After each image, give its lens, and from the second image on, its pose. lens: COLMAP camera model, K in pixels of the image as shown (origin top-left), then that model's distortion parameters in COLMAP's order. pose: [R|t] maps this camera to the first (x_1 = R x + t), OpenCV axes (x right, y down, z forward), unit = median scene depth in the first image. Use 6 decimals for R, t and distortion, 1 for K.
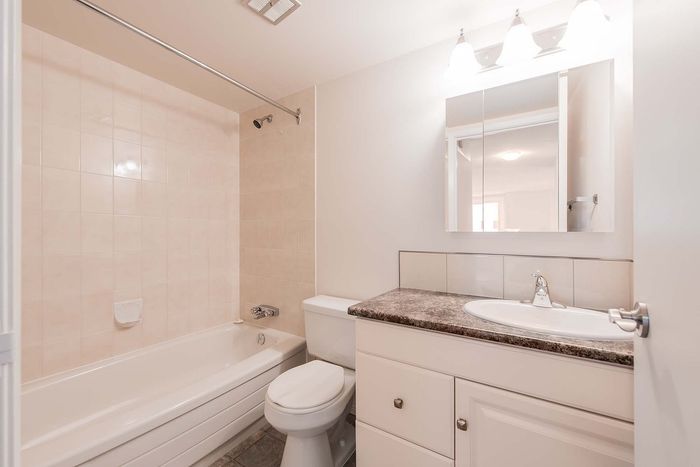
lens RADIAL K [[280.2, 0, 346.3], [0, 280.2, 235.8], [0, 0, 1]] dist [-0.000716, -0.000128]
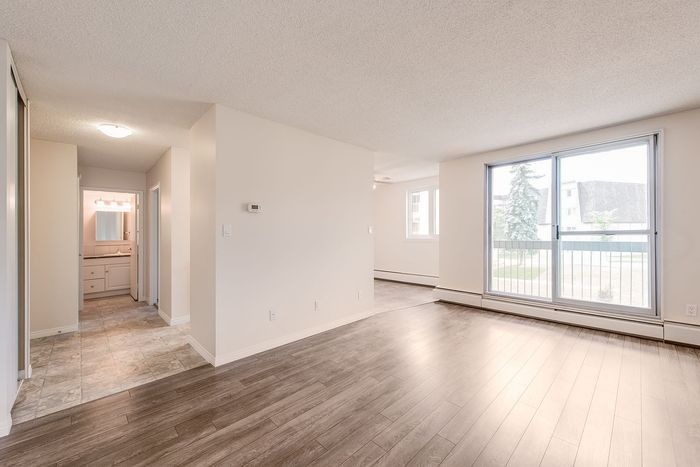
lens RADIAL K [[280.2, 0, 345.6], [0, 280.2, 232.0], [0, 0, 1]] dist [-0.000716, -0.000128]
pose [[0.228282, -0.007723, 0.973564, -2.910279], [-0.001170, 0.999966, 0.008207, -0.190974], [-0.973594, -0.003013, 0.228266, -3.669263]]
